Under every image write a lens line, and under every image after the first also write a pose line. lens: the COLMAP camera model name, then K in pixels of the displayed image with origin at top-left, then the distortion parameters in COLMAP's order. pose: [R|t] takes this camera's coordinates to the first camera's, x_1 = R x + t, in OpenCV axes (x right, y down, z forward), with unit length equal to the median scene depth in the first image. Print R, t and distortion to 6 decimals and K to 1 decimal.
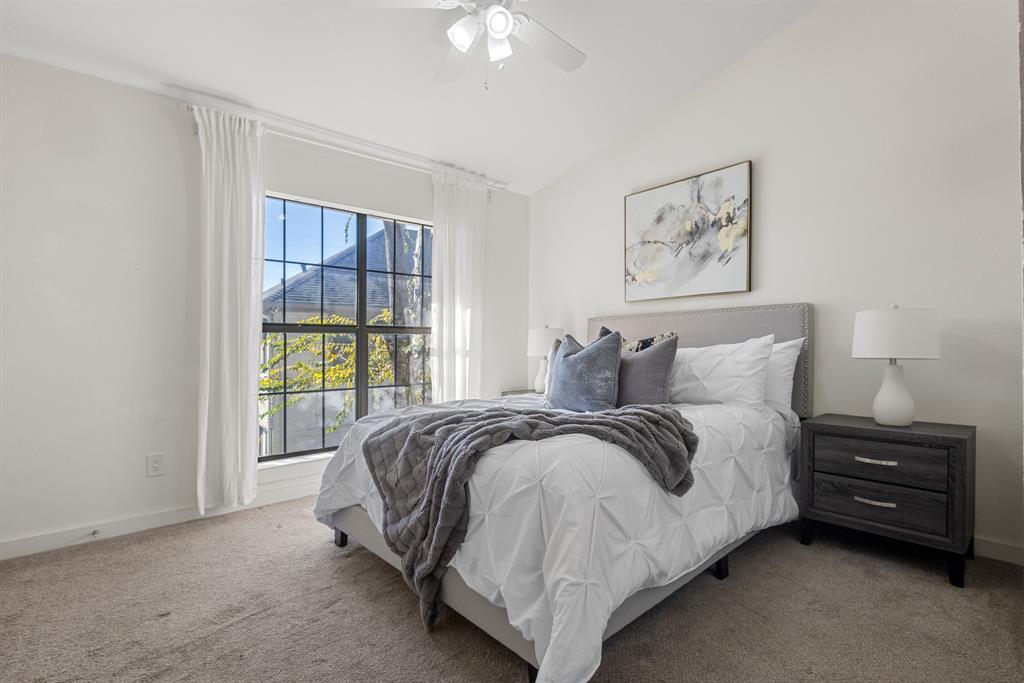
lens RADIAL K [[472.2, 0, 513.1], [0, 472.2, 342.5], [0, 0, 1]] dist [-0.000510, -0.001727]
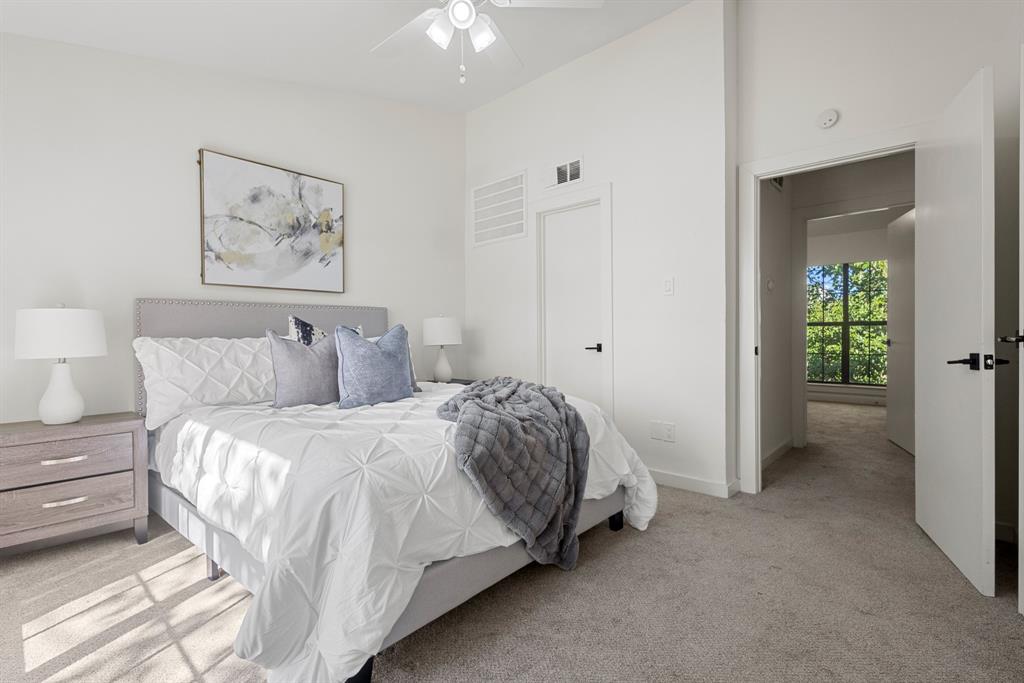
lens RADIAL K [[472.2, 0, 513.8], [0, 472.2, 344.1], [0, 0, 1]] dist [-0.000510, -0.001727]
pose [[-0.122706, -0.009016, 0.992402, -0.688408], [0.002934, 0.999951, 0.009447, 0.011357], [-0.992439, 0.004071, -0.122674, 0.655624]]
